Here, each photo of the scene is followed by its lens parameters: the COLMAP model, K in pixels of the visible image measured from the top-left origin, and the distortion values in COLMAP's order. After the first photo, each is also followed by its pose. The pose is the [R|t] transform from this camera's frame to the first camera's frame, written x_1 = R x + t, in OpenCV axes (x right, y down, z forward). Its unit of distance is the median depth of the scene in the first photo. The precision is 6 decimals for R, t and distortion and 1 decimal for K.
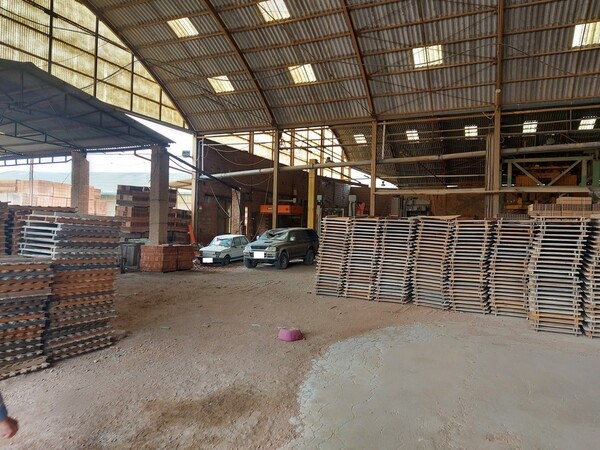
lens RADIAL K [[426.8, 0, 302.5], [0, 426.8, 223.2], [0, 0, 1]] dist [0.100412, -0.102648]
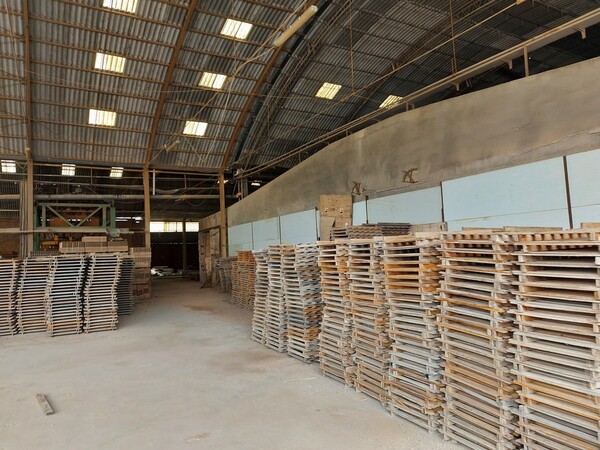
lens RADIAL K [[426.8, 0, 302.5], [0, 426.8, 223.2], [0, 0, 1]] dist [0.100412, -0.102648]
pose [[0.578913, 0.011181, 0.815313, -0.071128], [0.046511, 0.997825, -0.046710, -0.008340], [-0.814062, 0.064962, 0.577133, -0.234040]]
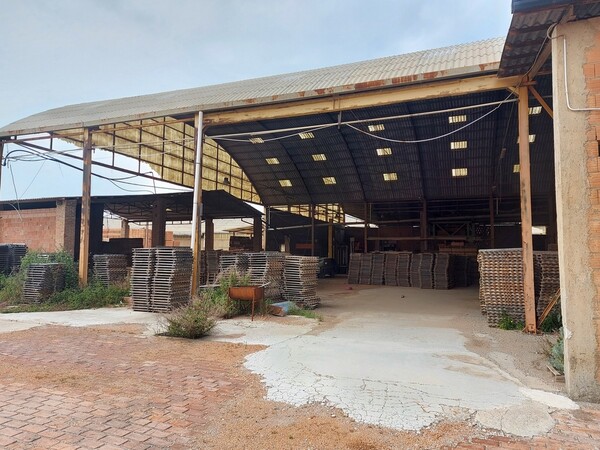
lens RADIAL K [[426.8, 0, 302.5], [0, 426.8, 223.2], [0, 0, 1]] dist [0.100412, -0.102648]
pose [[0.999135, -0.010934, 0.040131, -0.221668], [0.013636, 0.997613, -0.067688, -0.016479], [-0.039295, 0.068176, 0.996899, -1.031760]]
